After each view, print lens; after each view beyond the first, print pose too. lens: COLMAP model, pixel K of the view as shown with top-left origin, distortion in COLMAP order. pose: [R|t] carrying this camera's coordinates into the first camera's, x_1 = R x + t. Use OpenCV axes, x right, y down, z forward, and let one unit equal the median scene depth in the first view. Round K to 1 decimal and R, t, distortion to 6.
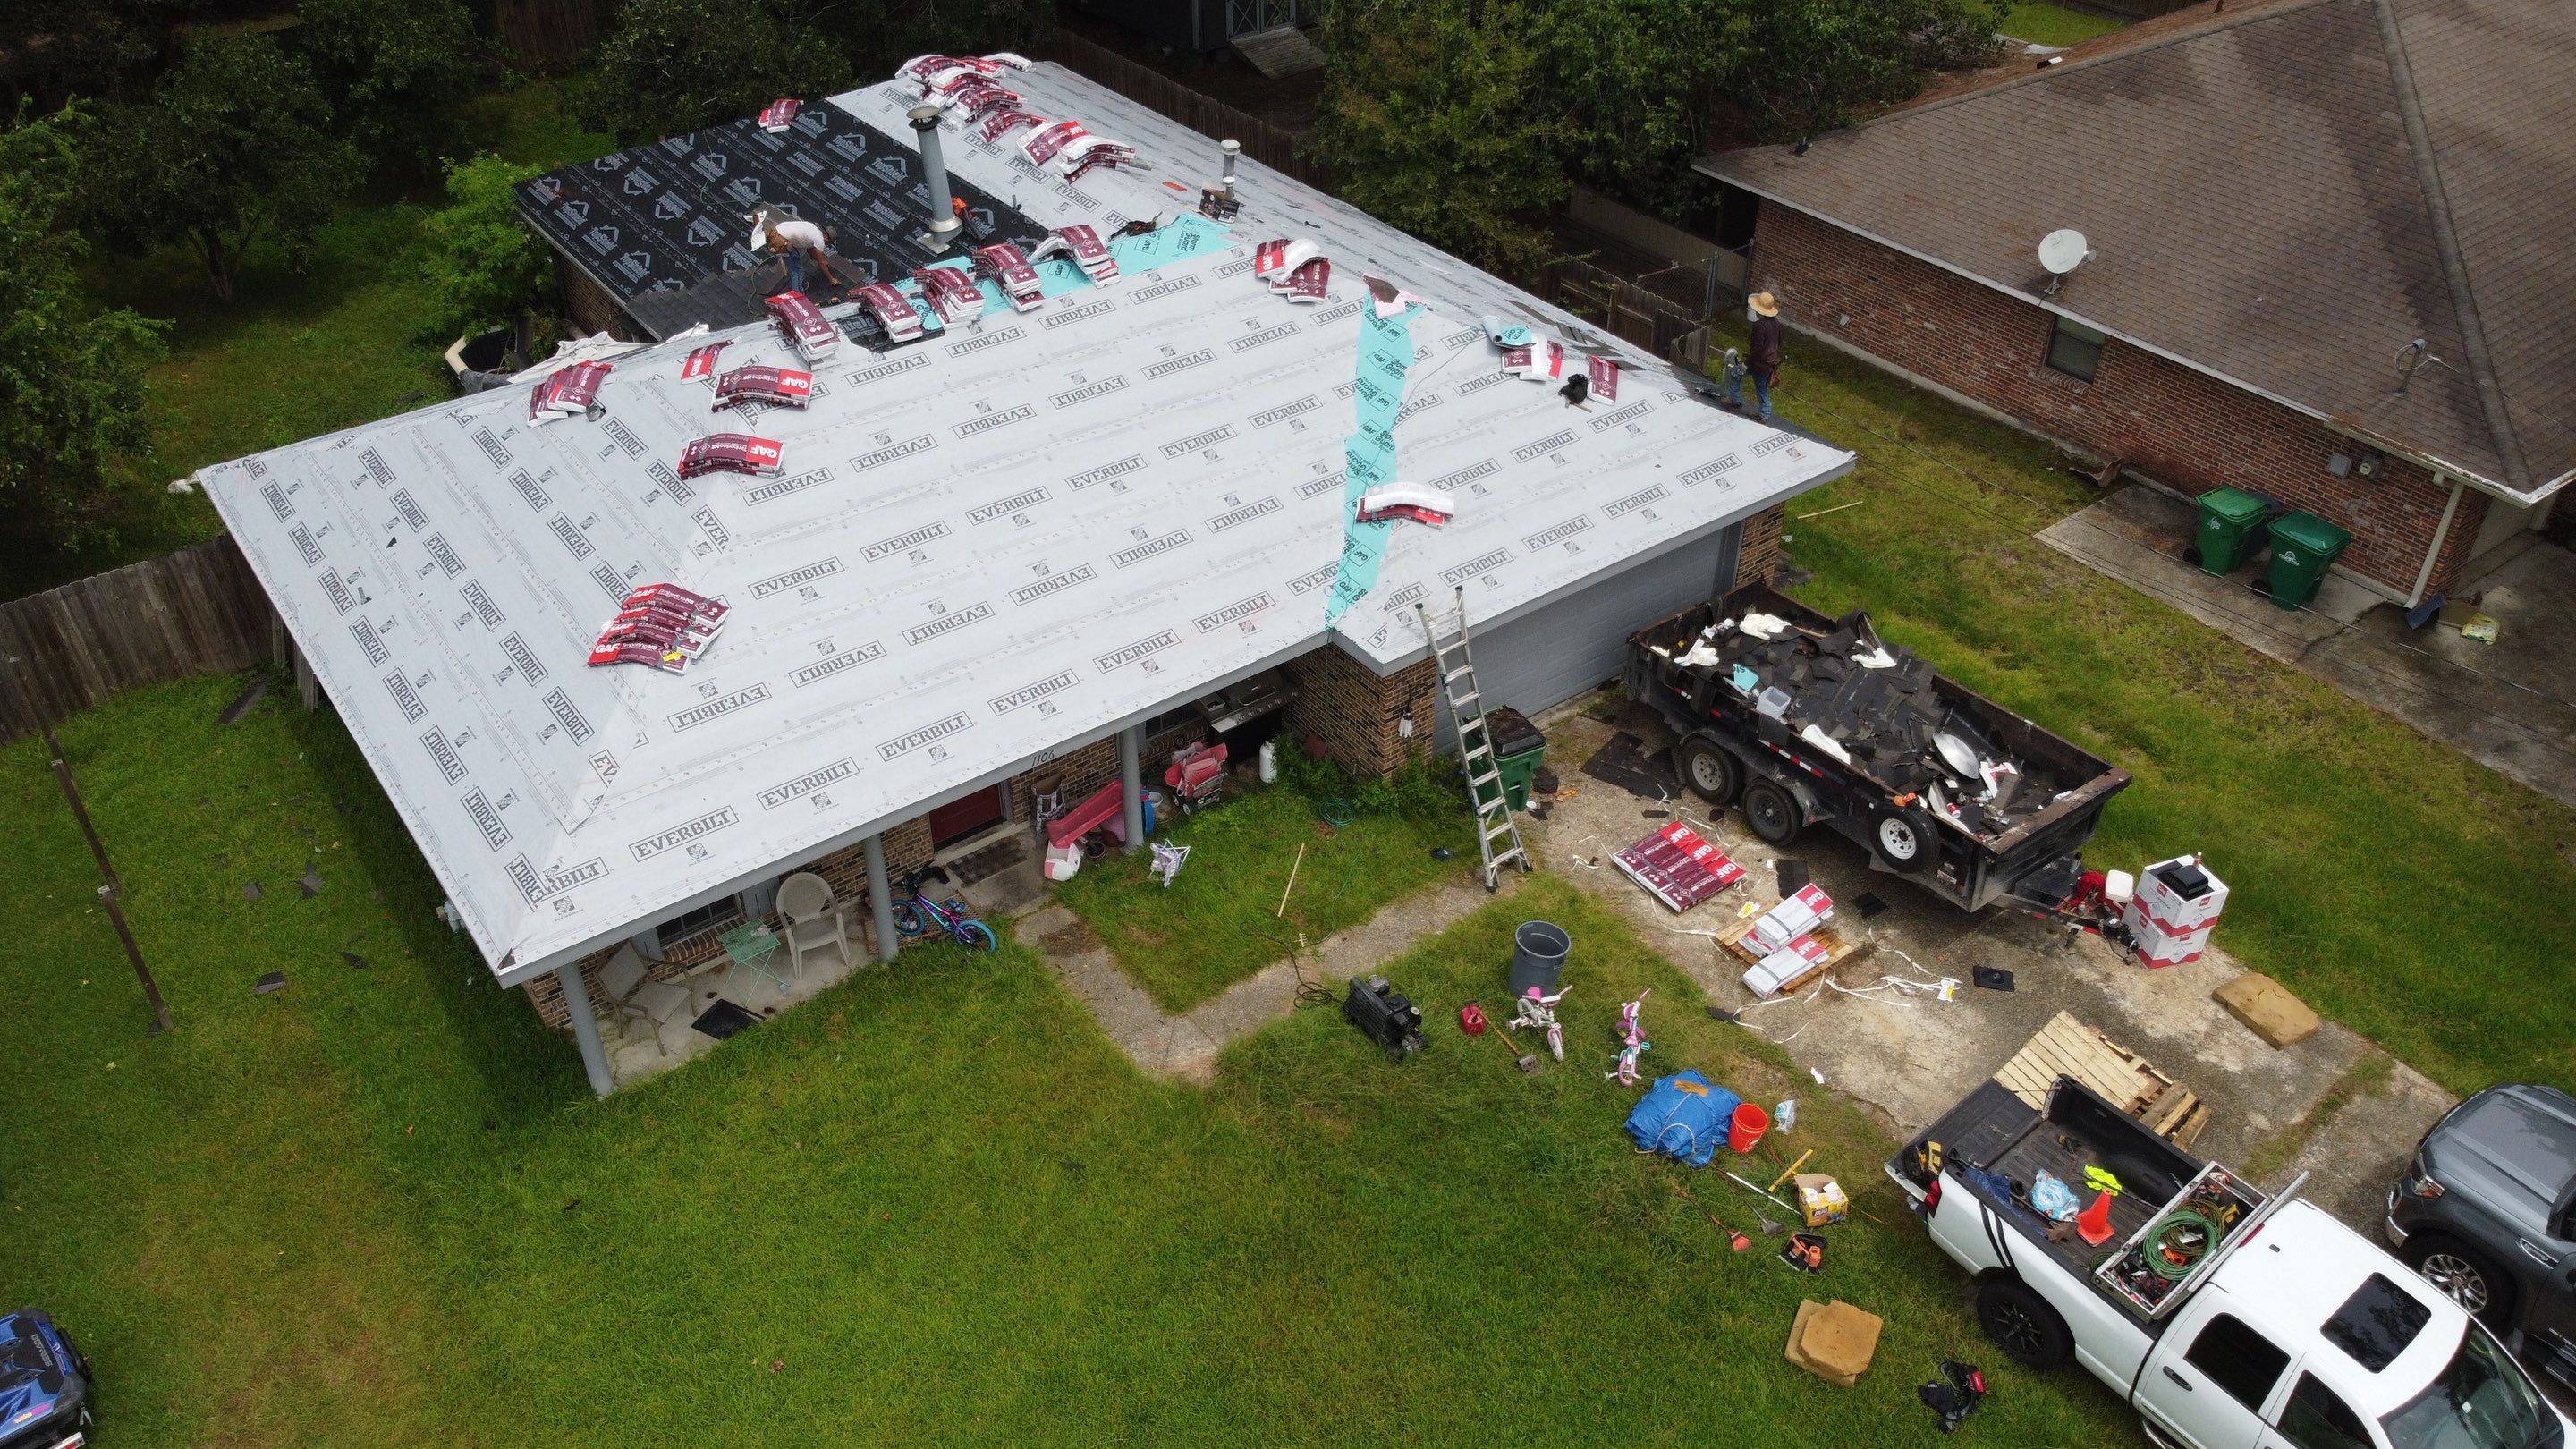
lens RADIAL K [[1956.6, 0, 1277.0], [0, 1956.6, 708.8], [0, 0, 1]] dist [-0.003001, 0.000522]
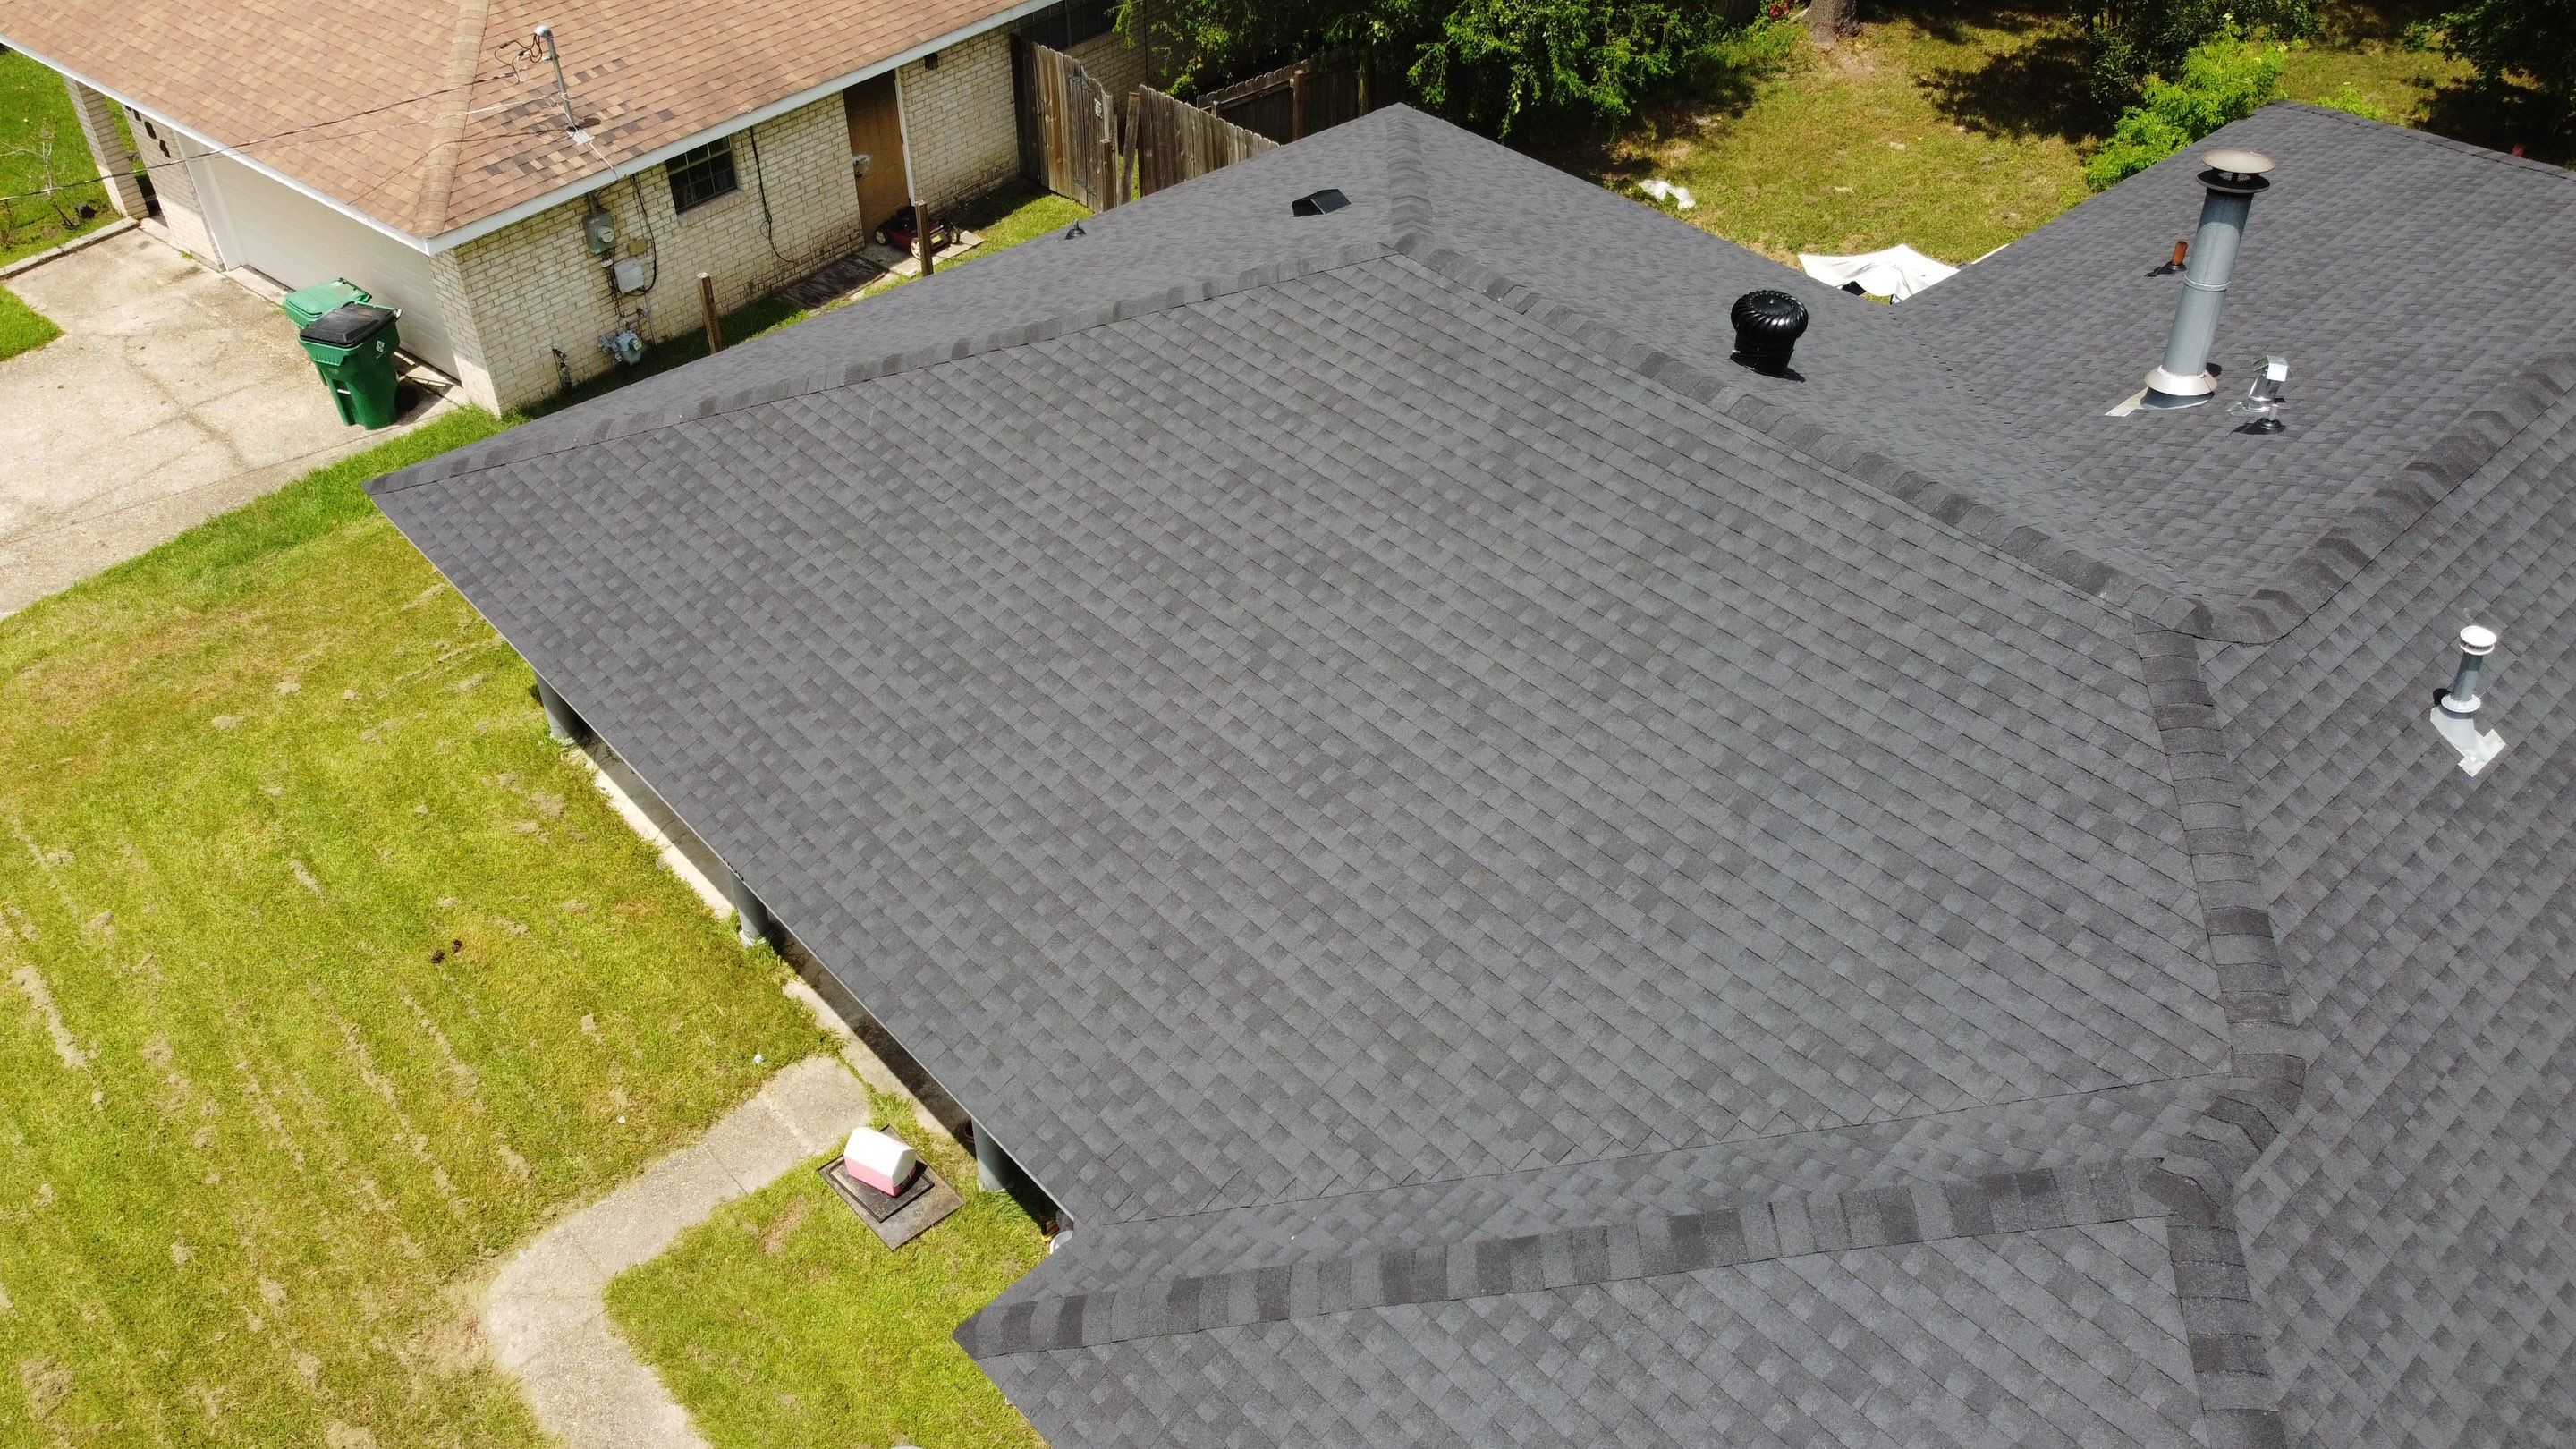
lens RADIAL K [[1956.6, 0, 1277.0], [0, 1956.6, 708.8], [0, 0, 1]] dist [-0.003001, 0.000522]
pose [[0.097914, 0.637543, -0.764168, 0.271842], [-0.588026, 0.656547, 0.472410, -0.322610], [0.802894, 0.403095, 0.439177, 0.685883]]
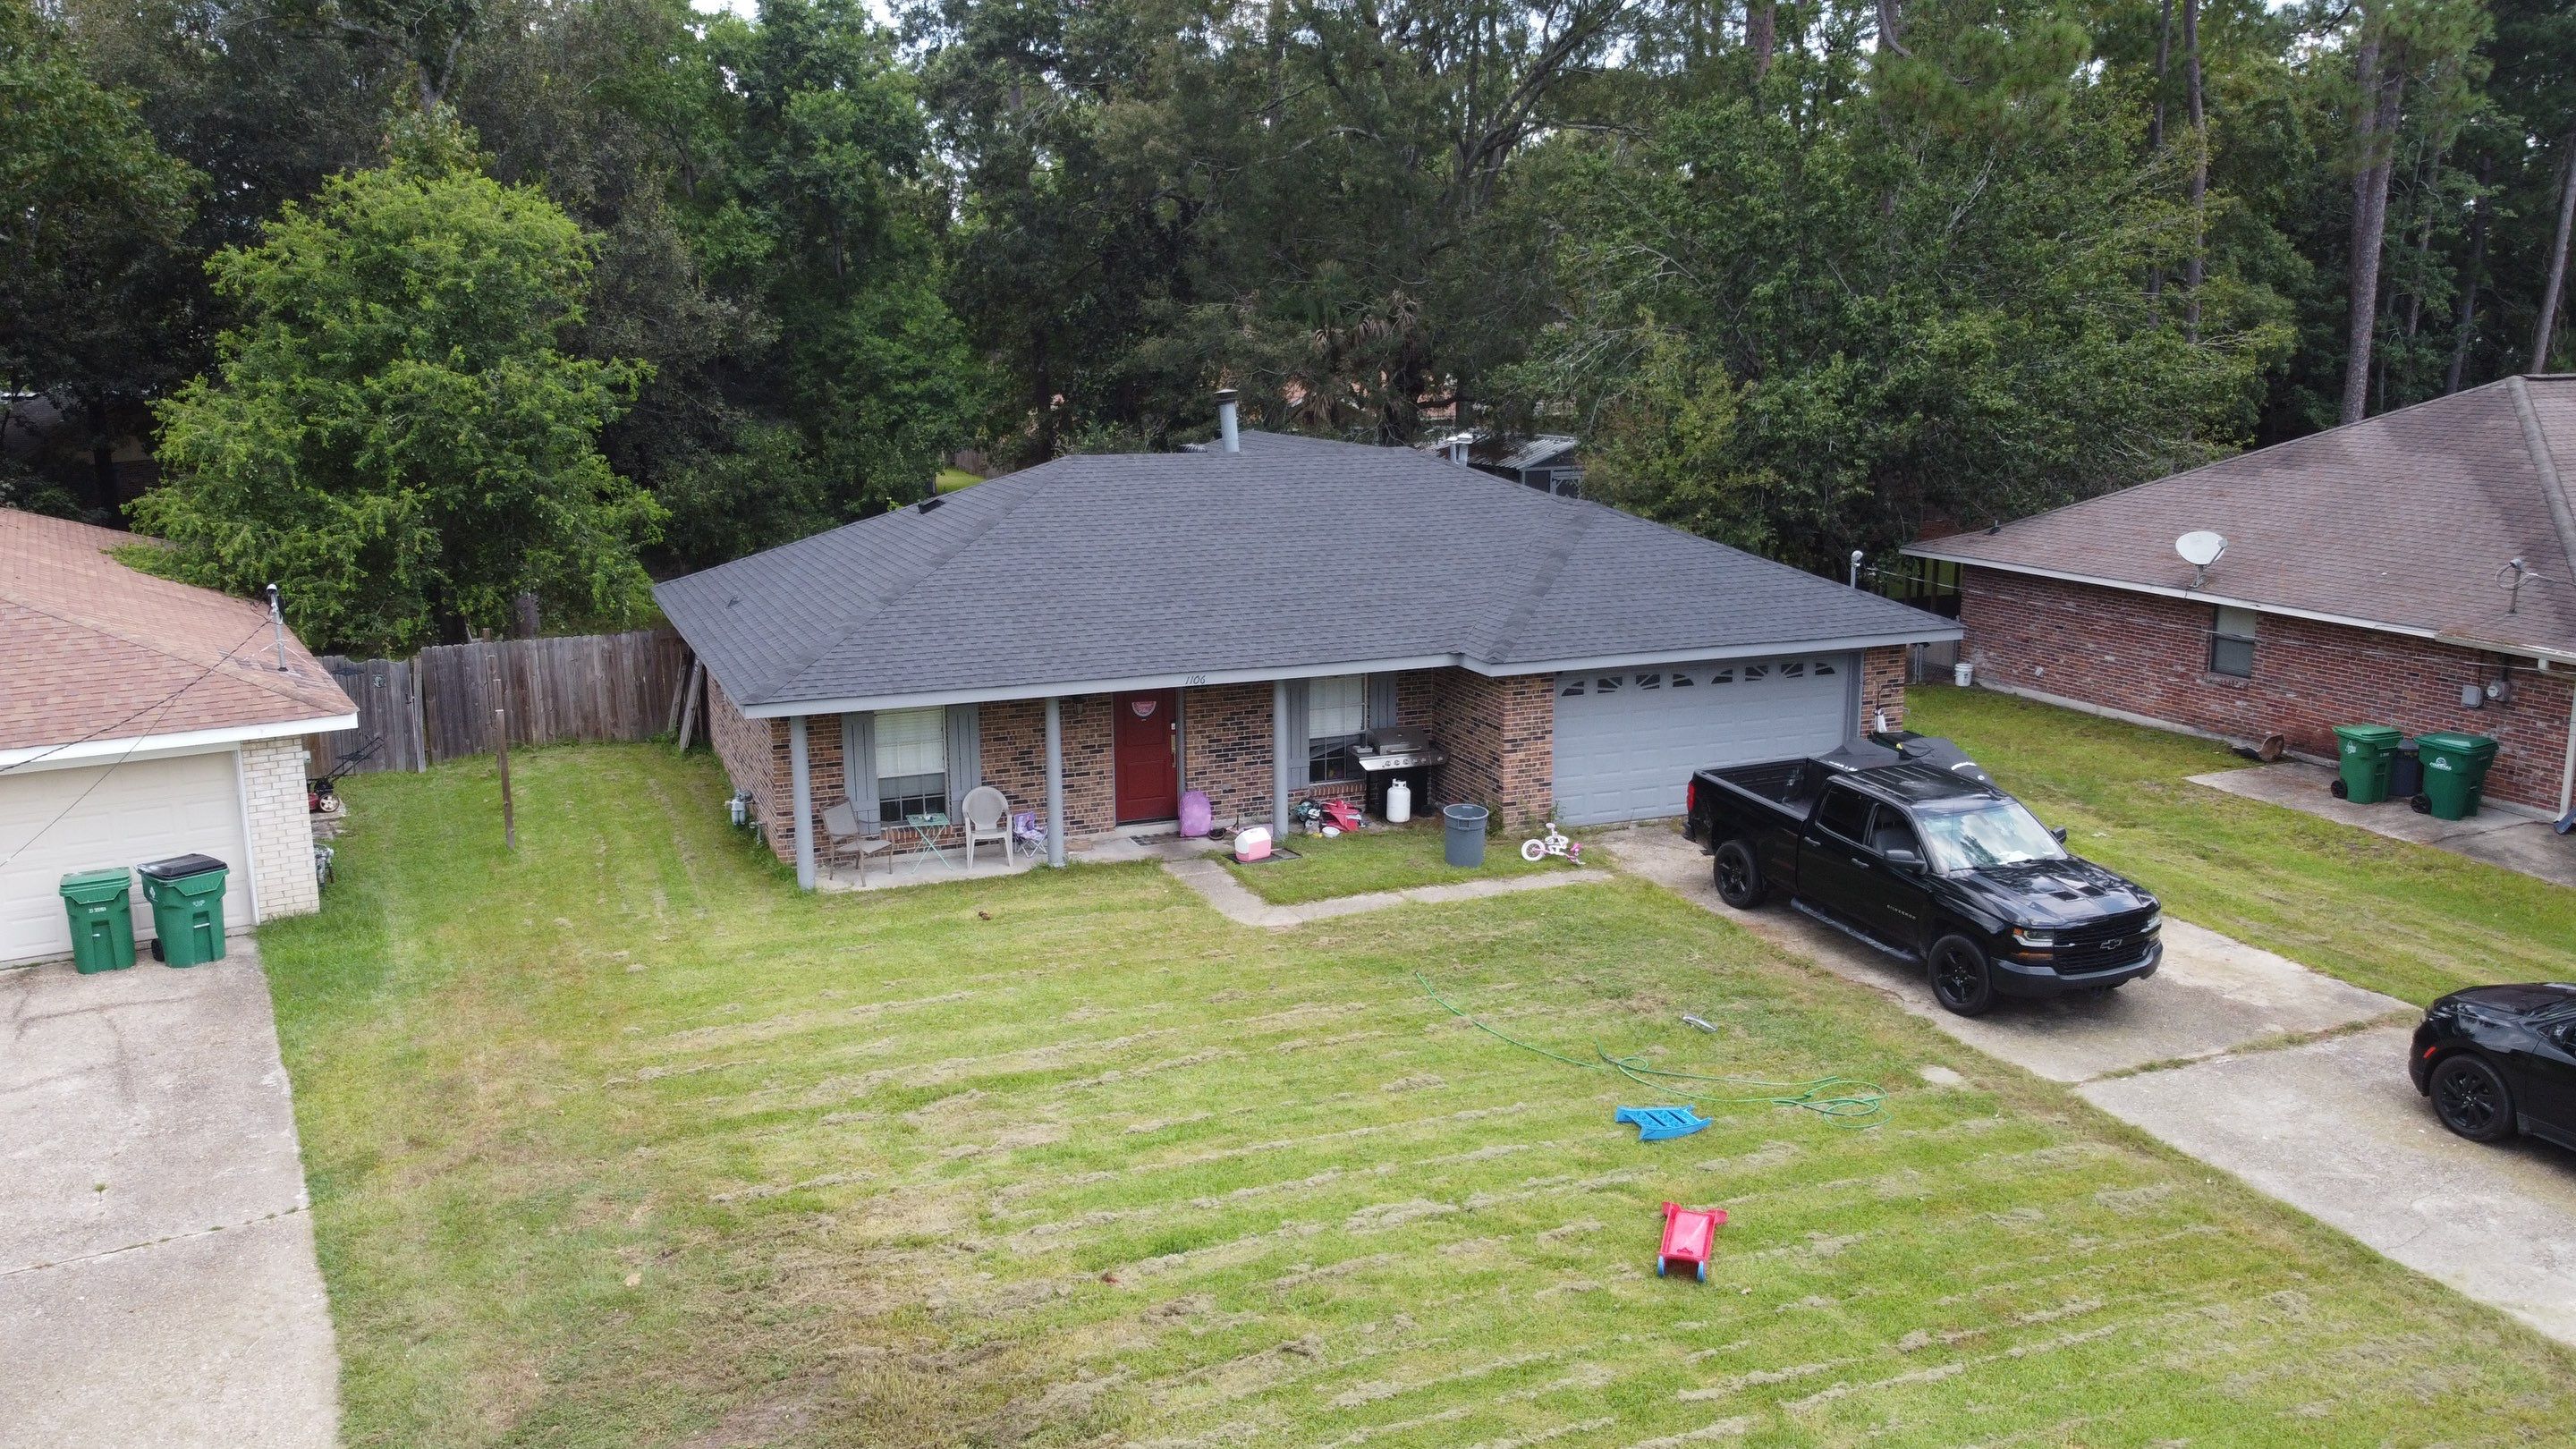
lens RADIAL K [[1953.5, 0, 1277.8], [0, 1953.5, 712.9], [0, 0, 1]] dist [-0.000996, -0.005188]
pose [[0.970367, 0.046064, -0.237205, 0.182582], [-0.140586, 0.906037, -0.399166, 0.429686], [0.196529, 0.420685, 0.885664, -0.062173]]
